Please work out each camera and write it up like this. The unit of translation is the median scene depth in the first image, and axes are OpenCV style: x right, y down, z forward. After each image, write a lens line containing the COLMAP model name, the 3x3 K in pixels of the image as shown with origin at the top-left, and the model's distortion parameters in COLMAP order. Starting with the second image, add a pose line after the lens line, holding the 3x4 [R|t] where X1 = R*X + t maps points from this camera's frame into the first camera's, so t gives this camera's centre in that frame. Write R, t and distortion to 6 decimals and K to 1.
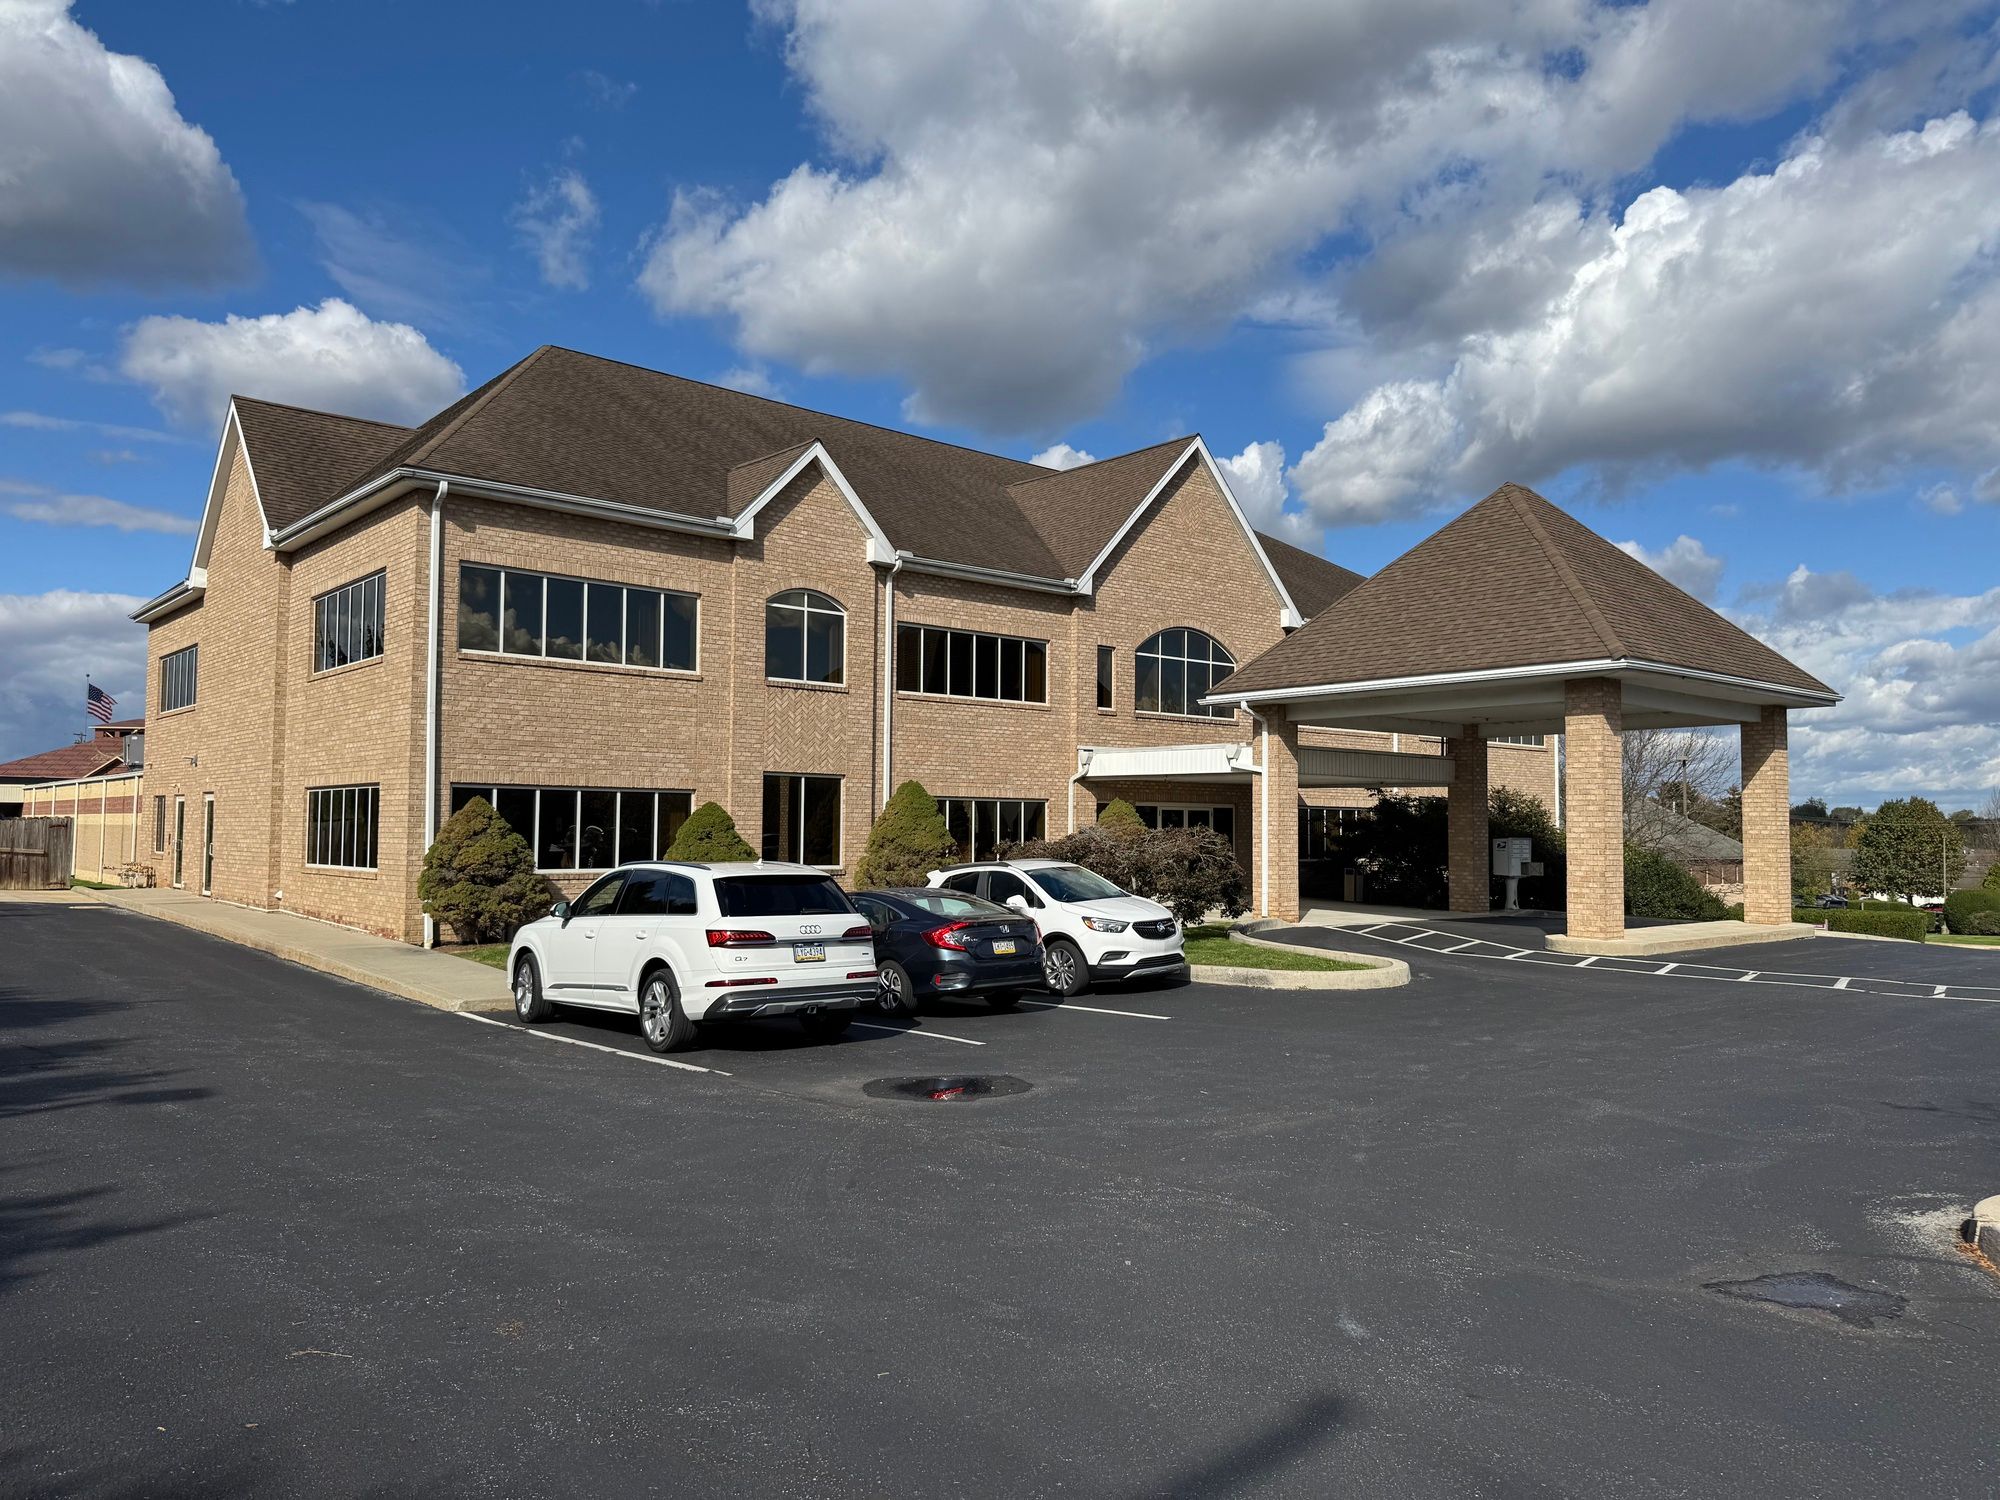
lens RADIAL K [[1410.2, 0, 1000.0], [0, 1410.2, 750.0], [0, 0, 1]] dist [0.076763, -0.150619]
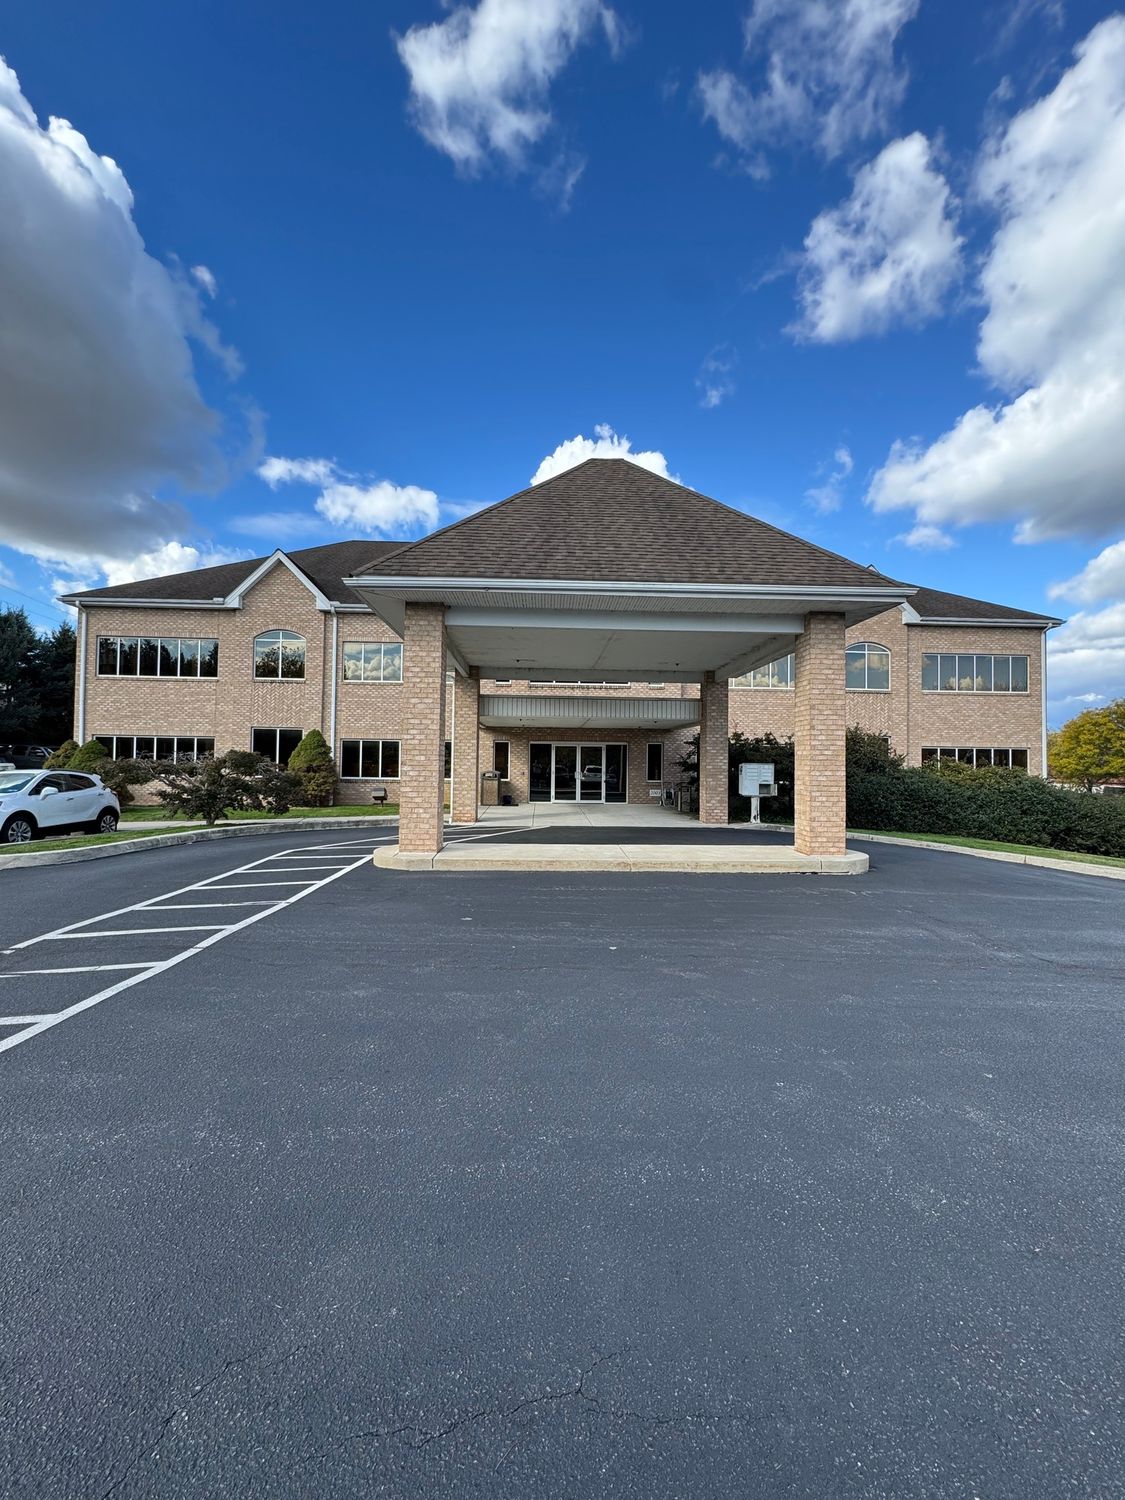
lens RADIAL K [[670.7, 0, 562.5], [0, 670.7, 750.0], [0, 0, 1]] dist [0.001382, 0.000020]
pose [[0.766225, -0.014950, -0.642399, 0.698631], [0.028850, 0.999522, 0.011150, 0.045658], [0.641925, -0.027076, 0.766290, 0.531788]]
